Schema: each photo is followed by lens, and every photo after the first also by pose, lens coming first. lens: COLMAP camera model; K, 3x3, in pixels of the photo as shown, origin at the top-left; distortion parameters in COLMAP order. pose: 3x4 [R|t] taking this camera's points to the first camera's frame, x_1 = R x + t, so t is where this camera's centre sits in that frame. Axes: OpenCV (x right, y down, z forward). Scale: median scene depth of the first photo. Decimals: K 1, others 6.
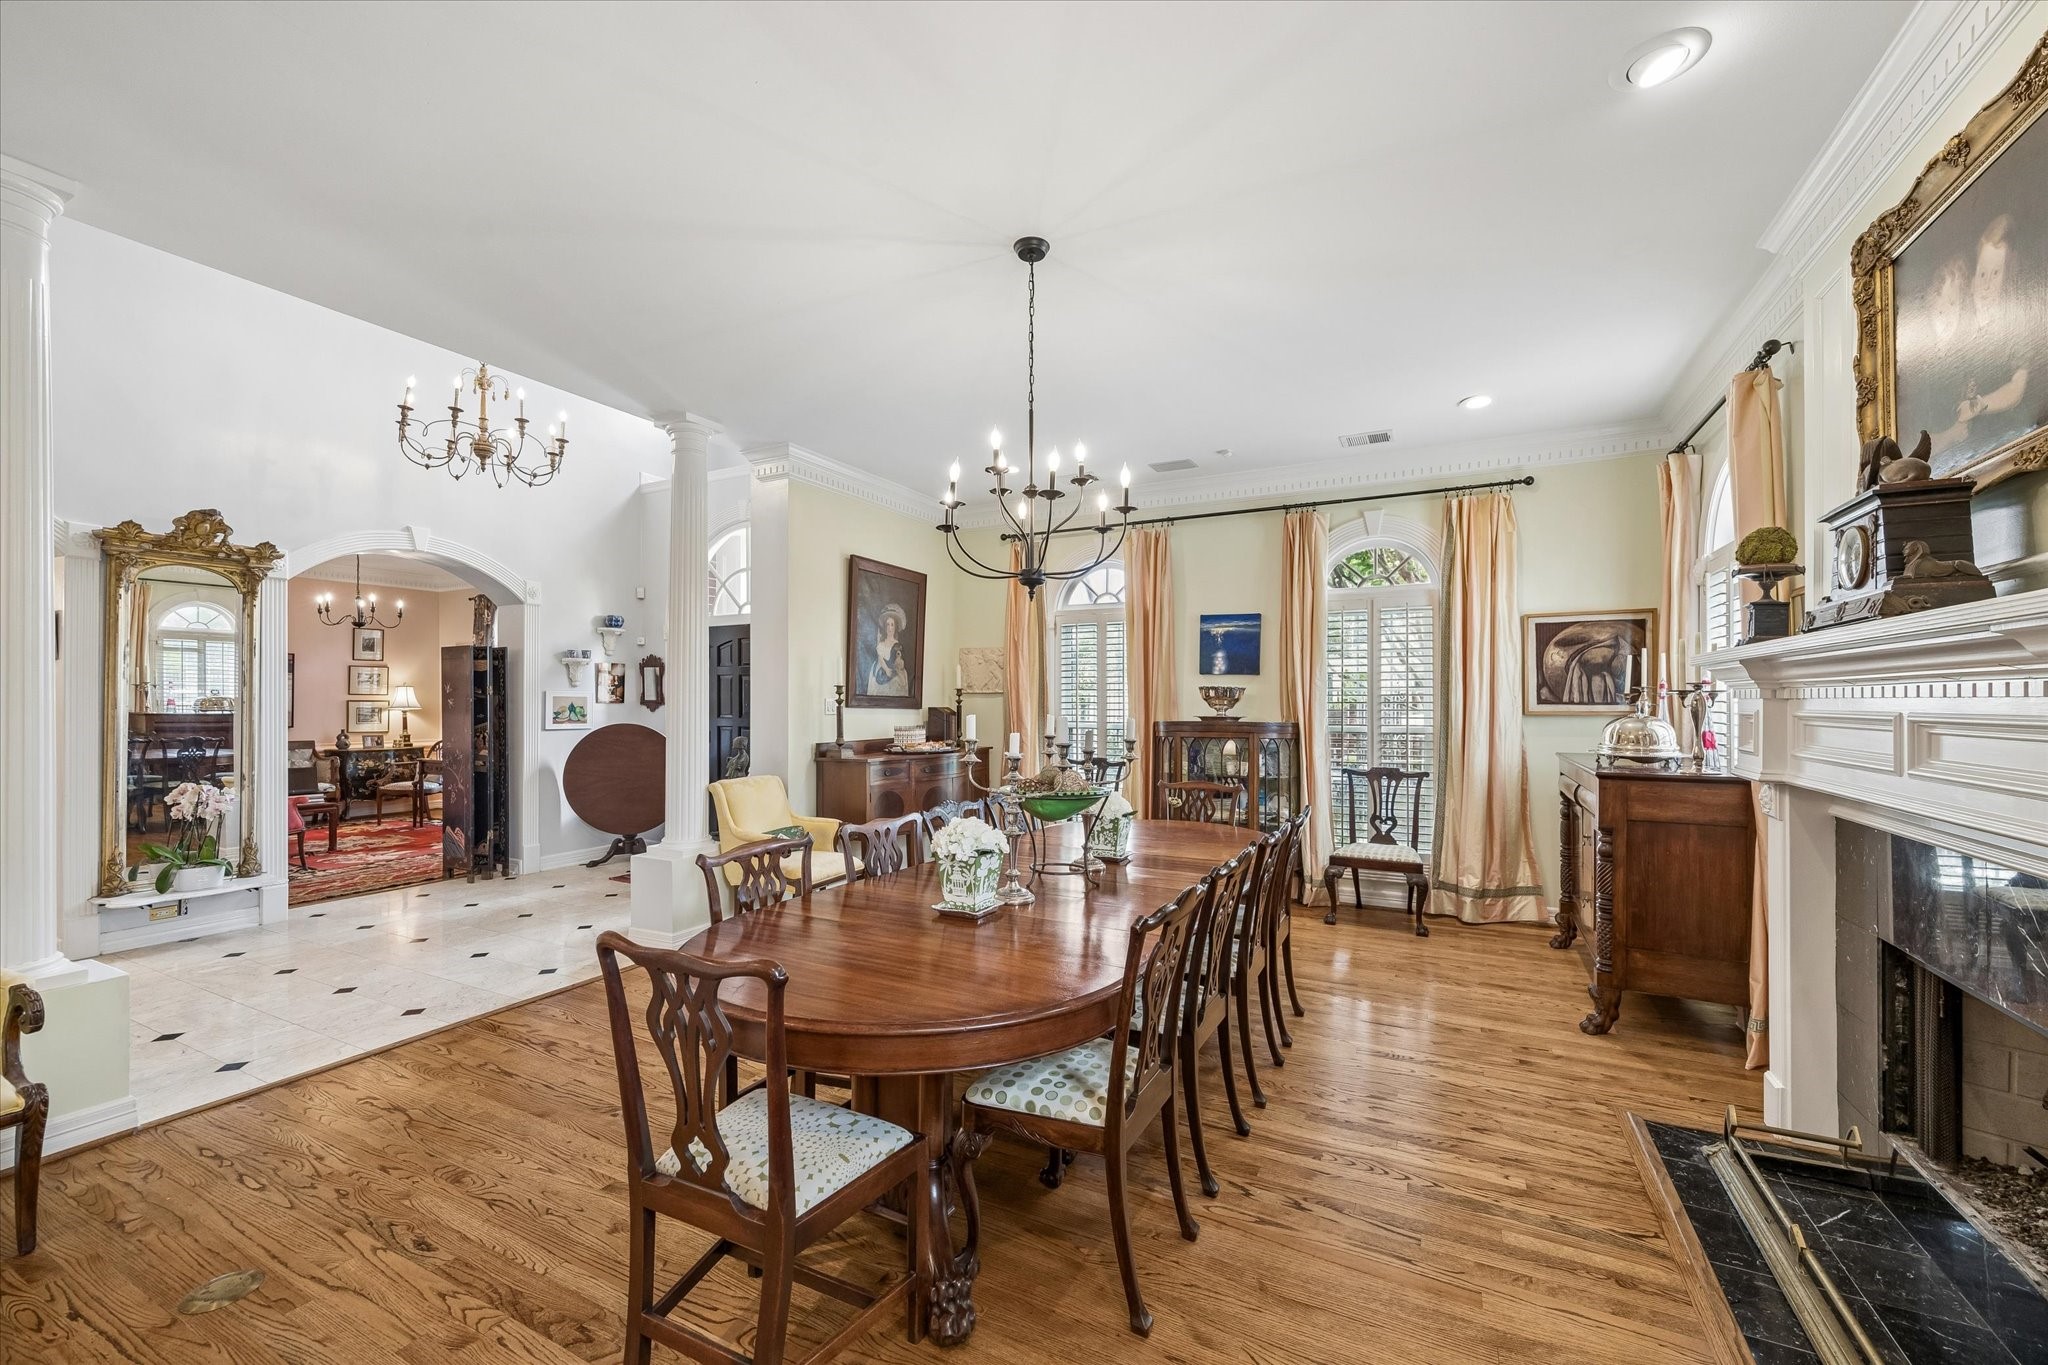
lens RADIAL K [[800.1, 0, 1036.0], [0, 800.1, 699.0], [0, 0, 1]] dist [-0.004213, 0.000683]
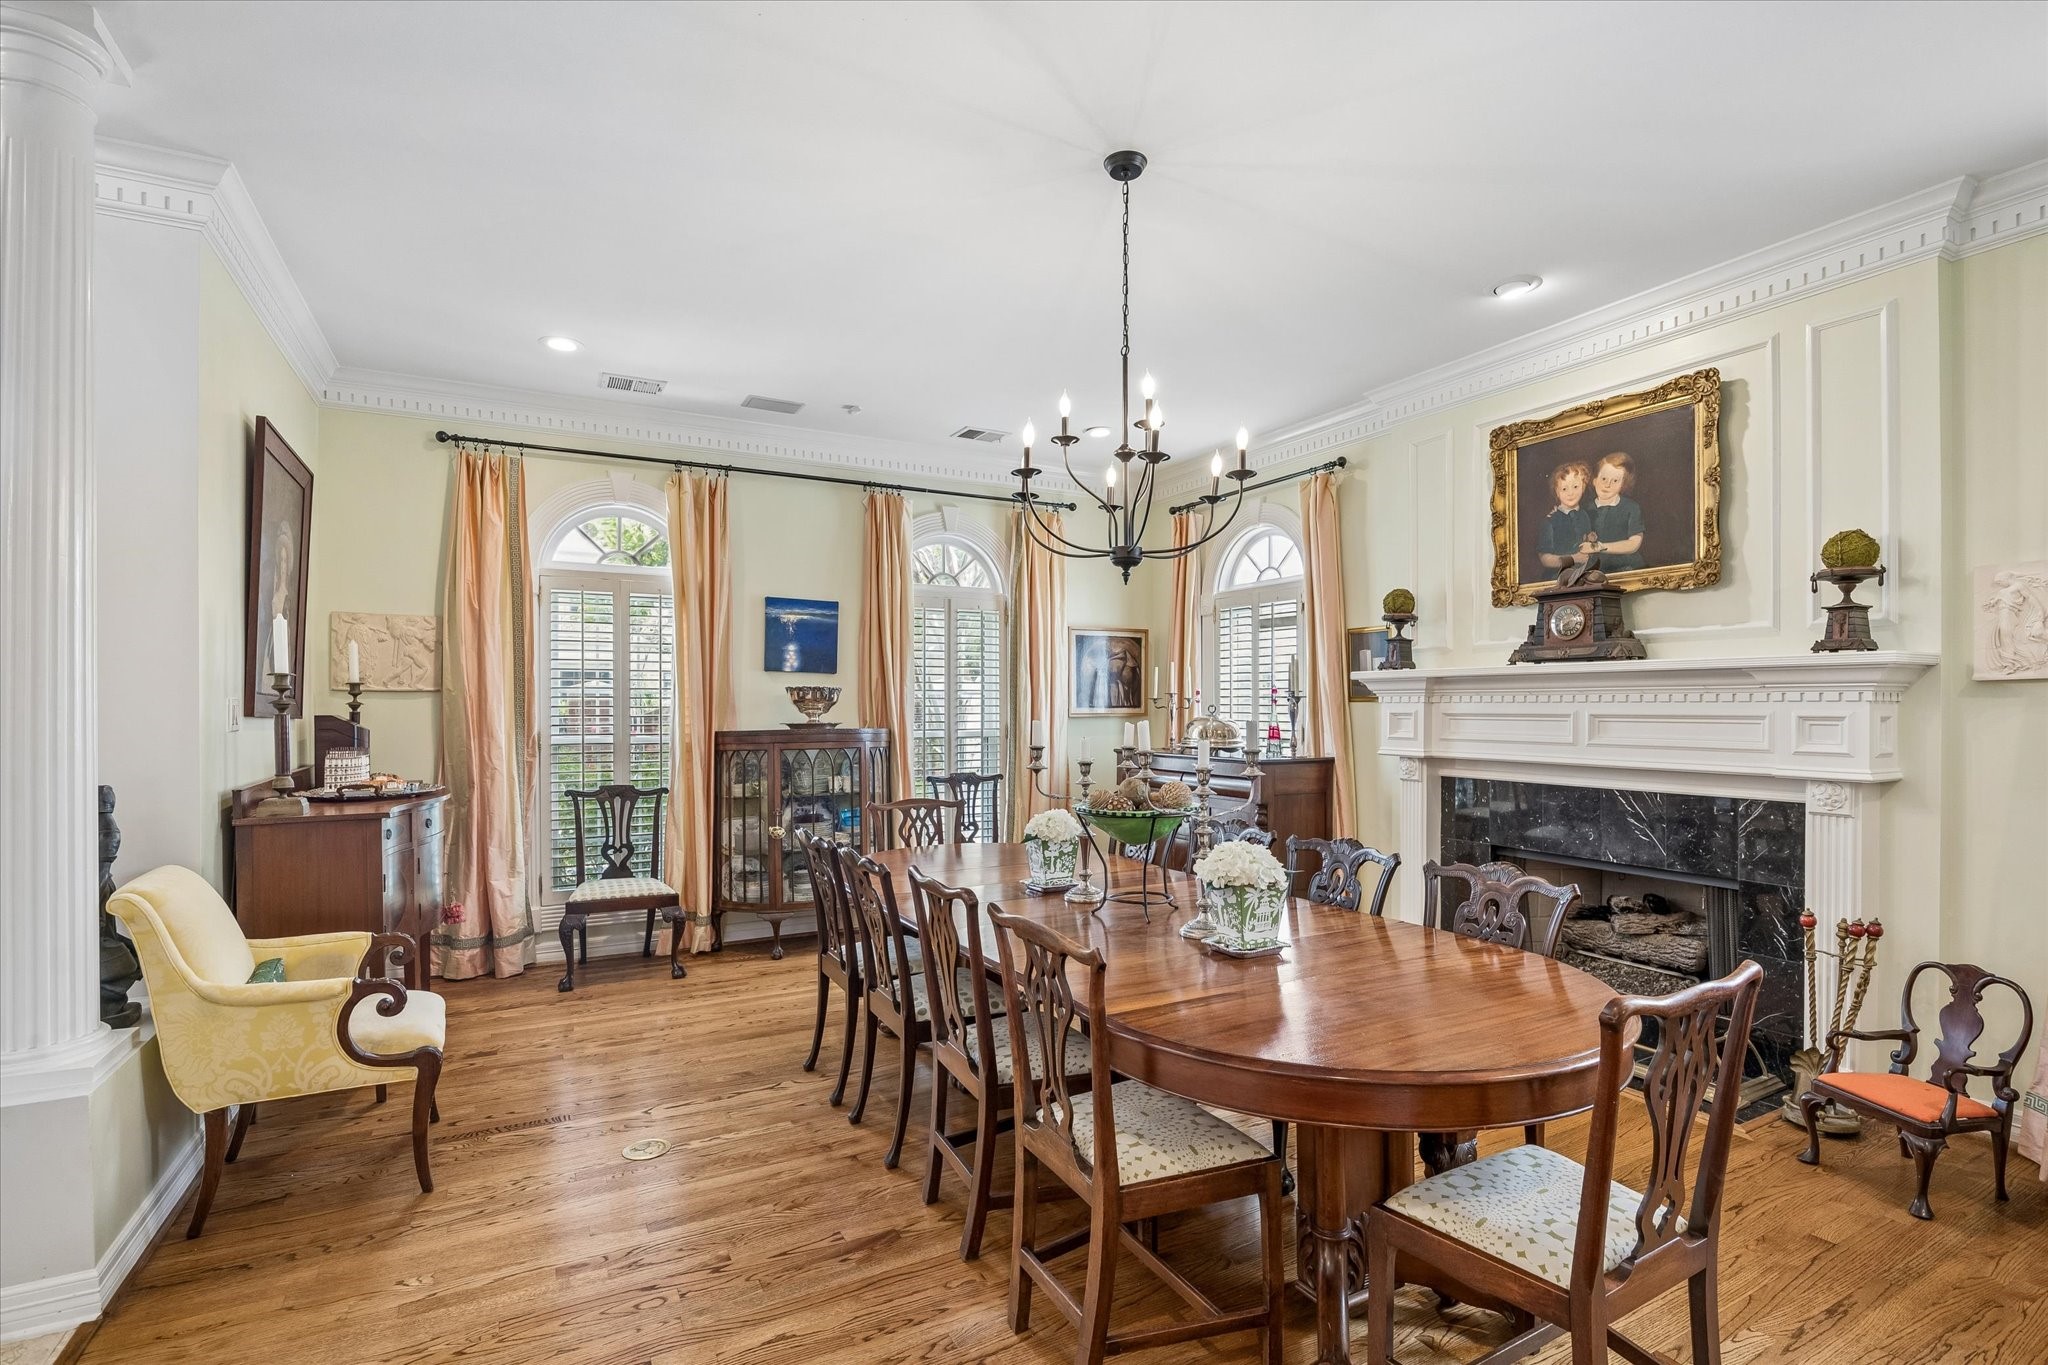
lens RADIAL K [[958.7, 0, 1033.6], [0, 958.7, 682.5], [0, 0, 1]] dist [0.001678, -0.000153]
pose [[0.561515, 0.017842, 0.827274, -0.440708], [0.000258, 0.999764, -0.021737, 0.001194], [-0.827467, 0.012419, 0.561377, 0.252813]]
